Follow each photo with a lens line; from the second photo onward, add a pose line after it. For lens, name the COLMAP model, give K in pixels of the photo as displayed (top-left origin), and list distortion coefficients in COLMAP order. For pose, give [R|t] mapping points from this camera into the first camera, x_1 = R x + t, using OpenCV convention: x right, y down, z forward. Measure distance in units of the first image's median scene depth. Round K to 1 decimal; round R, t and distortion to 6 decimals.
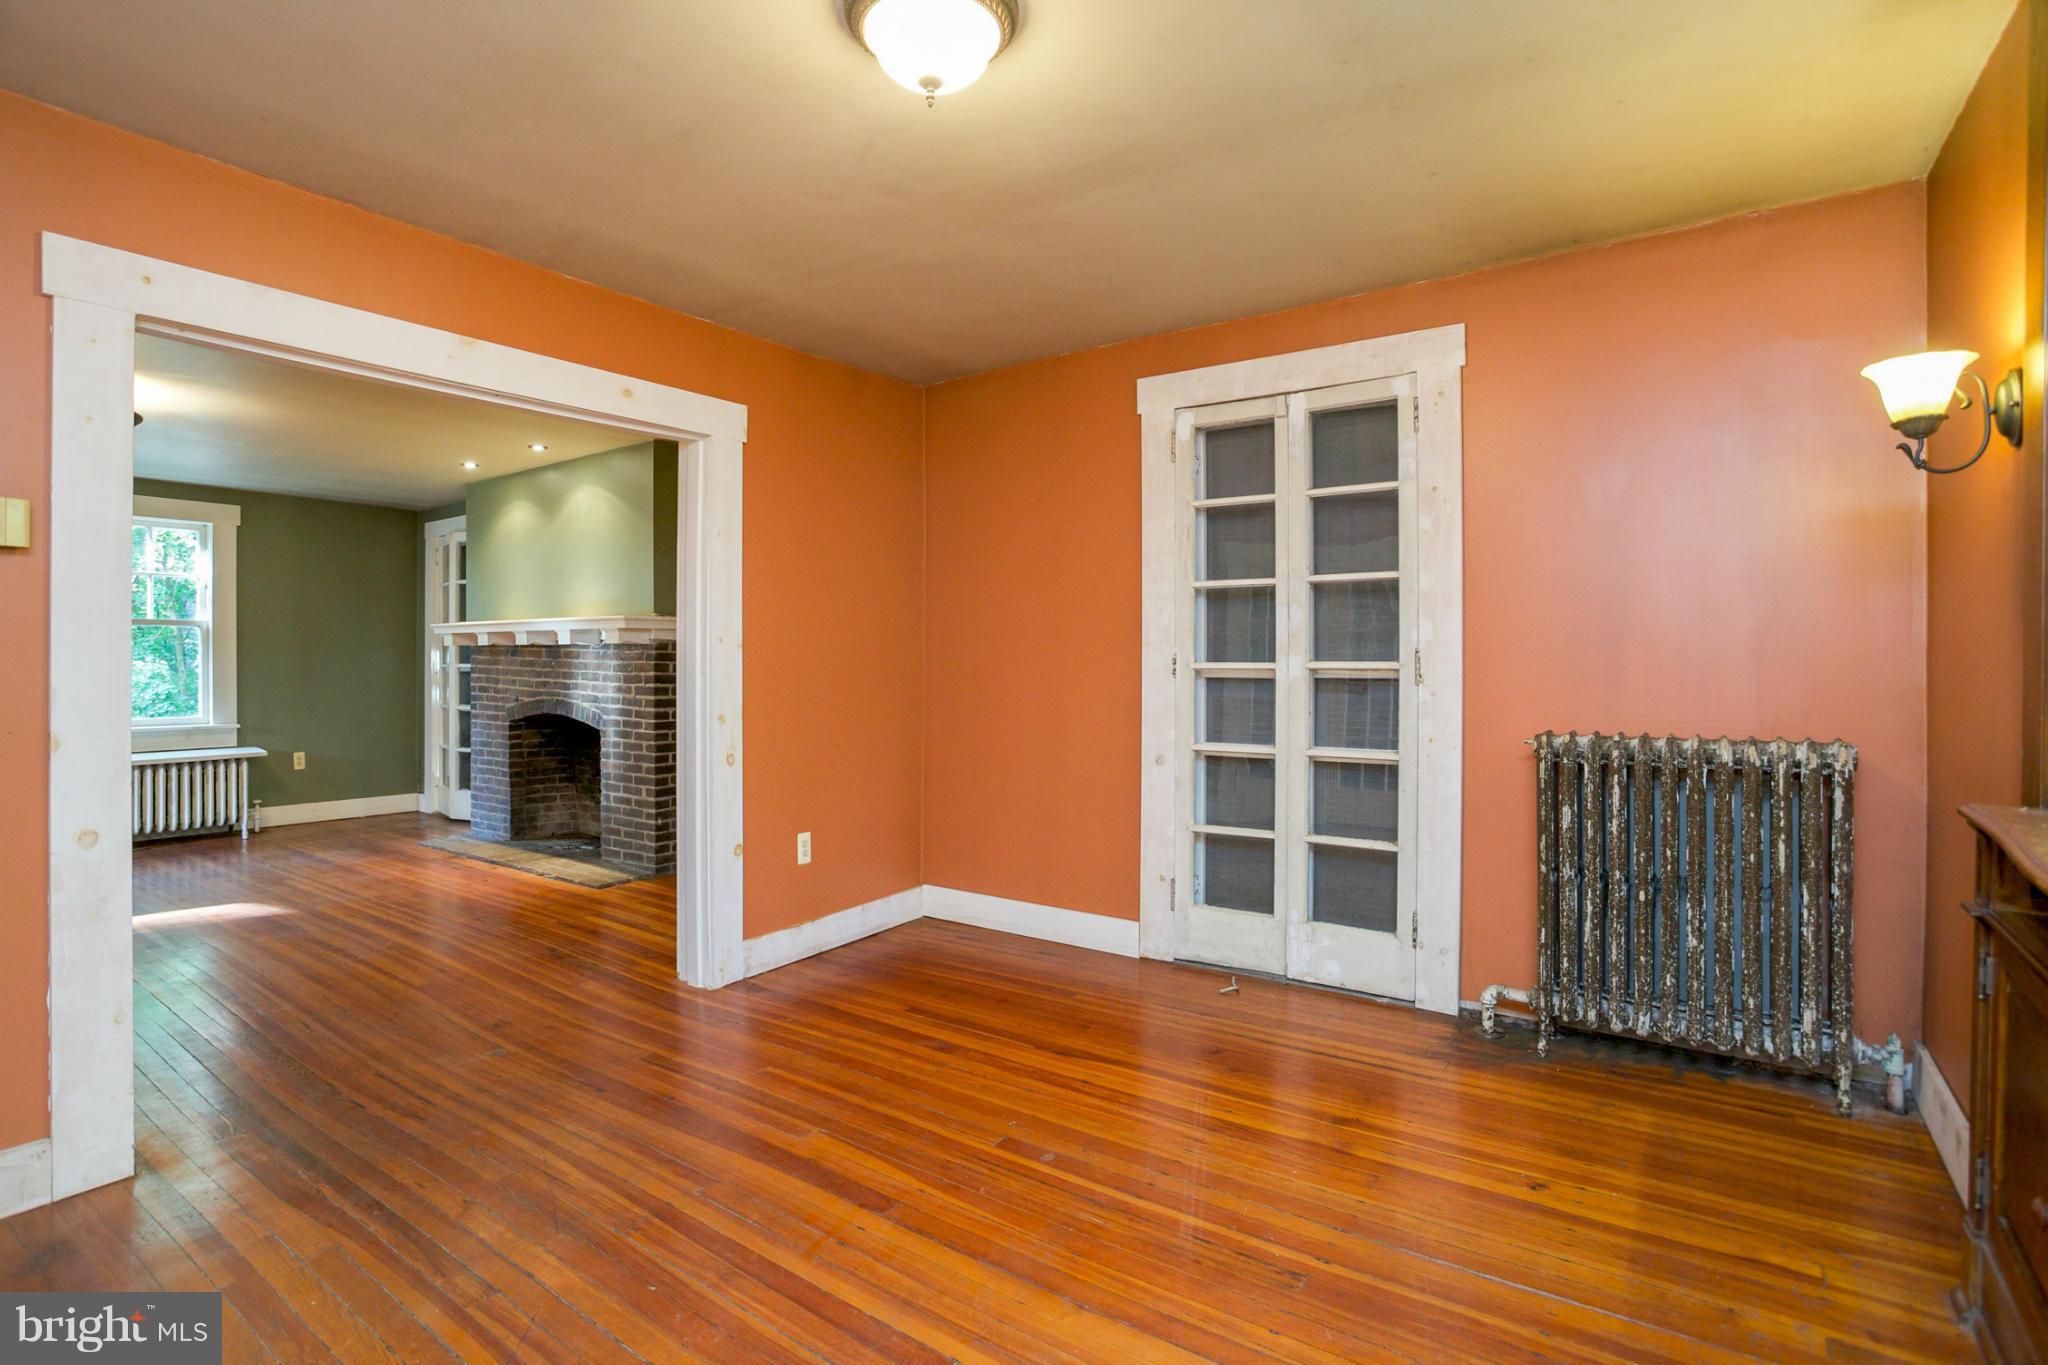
lens RADIAL K [[997.2, 0, 1015.3], [0, 997.2, 661.8], [0, 0, 1]] dist [-0.038405, -0.000023]
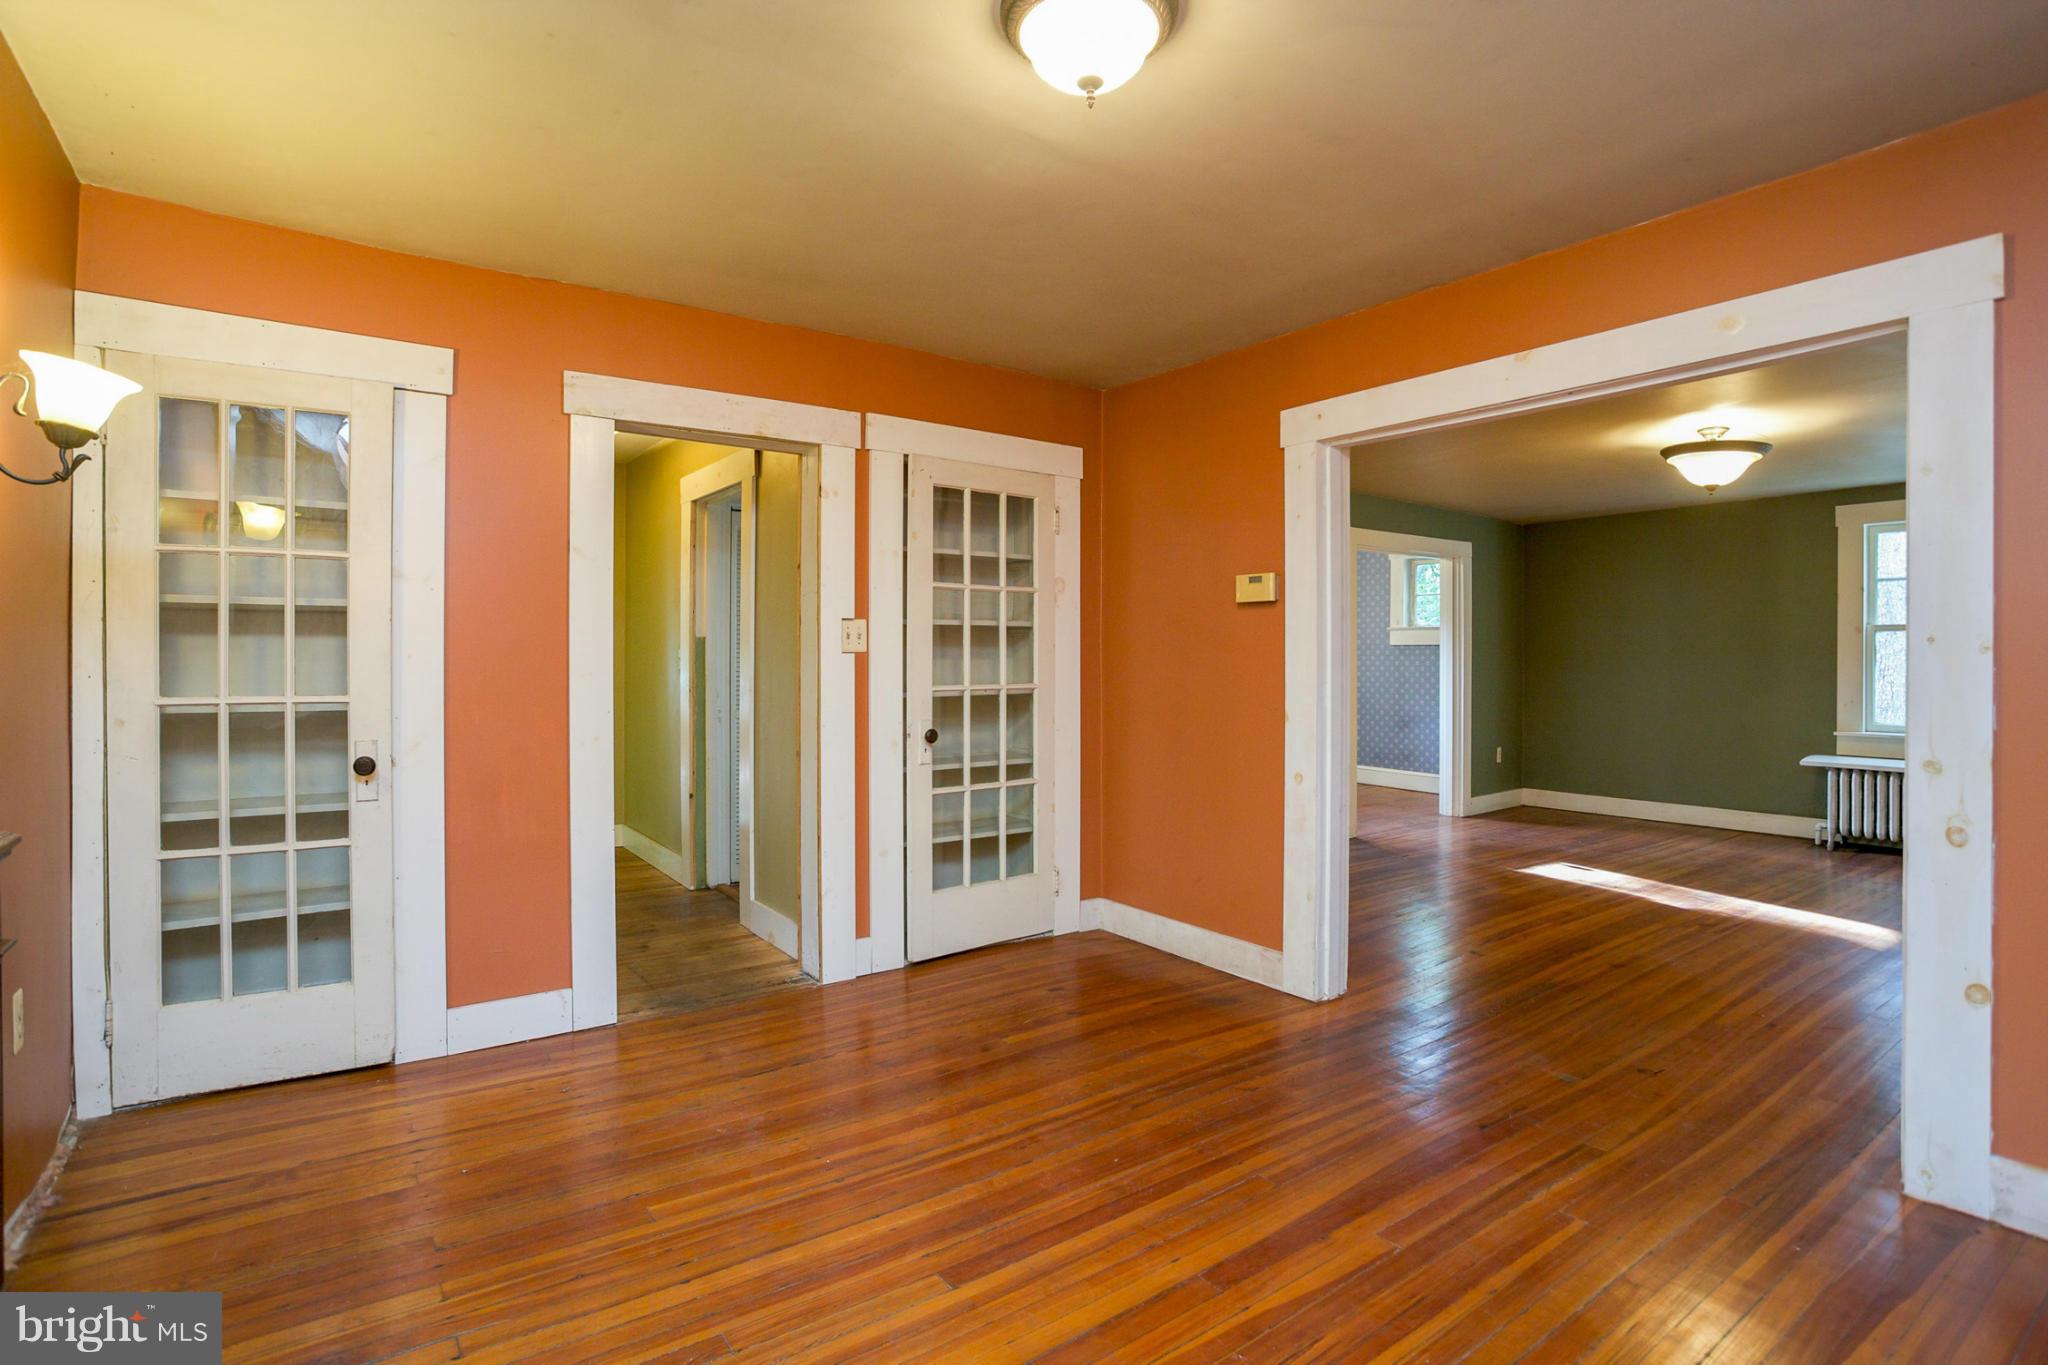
lens RADIAL K [[997.2, 0, 1015.3], [0, 997.2, 661.8], [0, 0, 1]] dist [-0.038405, -0.000023]
pose [[-0.322335, 0.003392, -0.946620, 0.671769], [-0.000118, 0.999993, 0.003623, -0.014791], [0.946626, 0.001279, -0.322332, 0.964397]]
